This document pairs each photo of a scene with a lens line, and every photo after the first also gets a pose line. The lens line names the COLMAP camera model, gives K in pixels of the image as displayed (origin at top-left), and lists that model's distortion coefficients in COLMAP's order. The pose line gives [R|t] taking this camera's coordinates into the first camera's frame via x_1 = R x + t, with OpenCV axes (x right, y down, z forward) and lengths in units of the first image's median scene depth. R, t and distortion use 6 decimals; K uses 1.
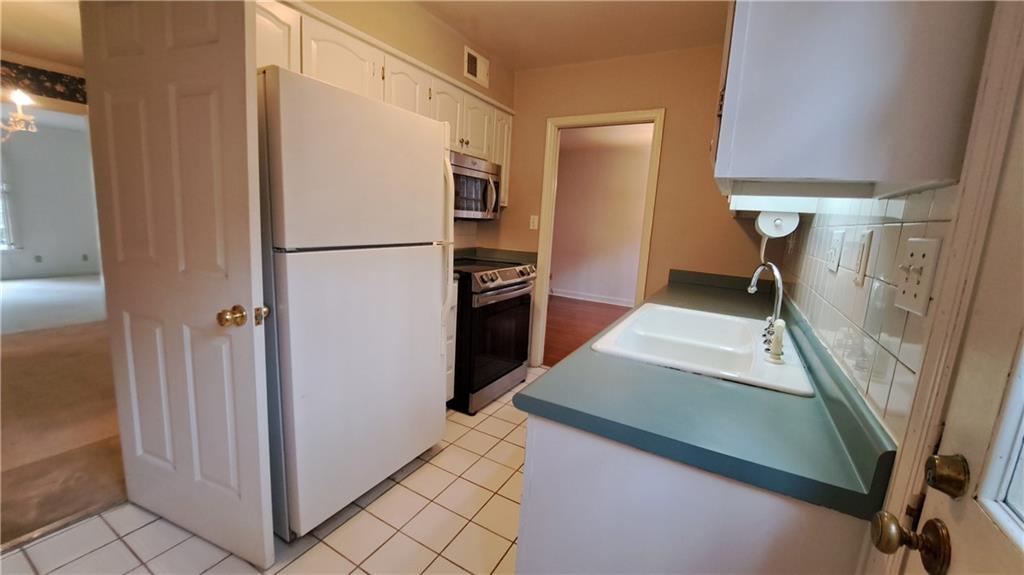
lens RADIAL K [[405.2, 0, 500.3], [0, 405.2, 285.3], [0, 0, 1]] dist [-0.023114, 0.004587]
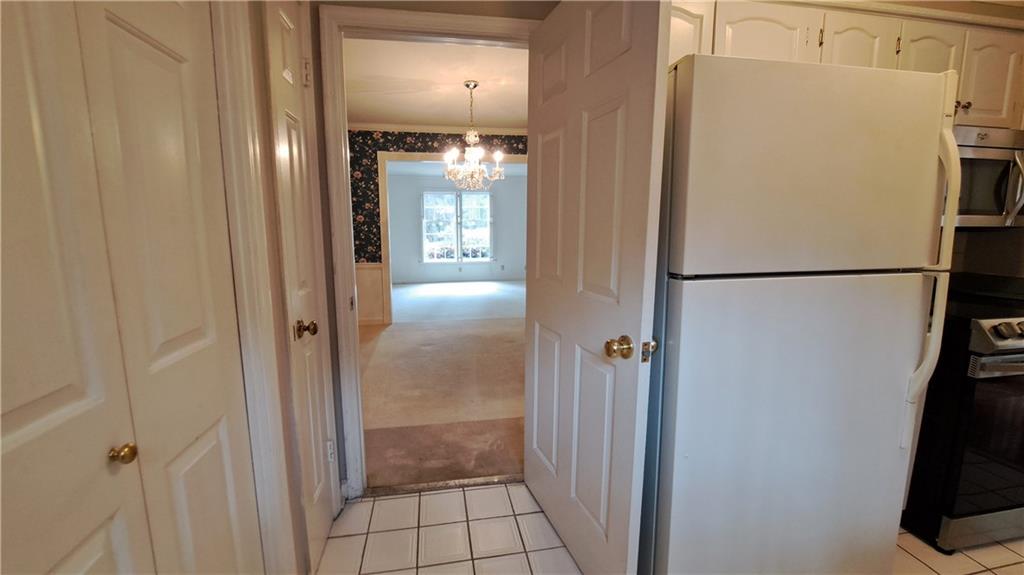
lens RADIAL K [[405.2, 0, 500.3], [0, 405.2, 285.3], [0, 0, 1]] dist [-0.023114, 0.004587]
pose [[0.641564, 0.060046, -0.764716, -0.111716], [-0.087984, 0.996112, 0.004401, -0.032567], [0.762007, 0.064460, 0.644352, 0.145865]]
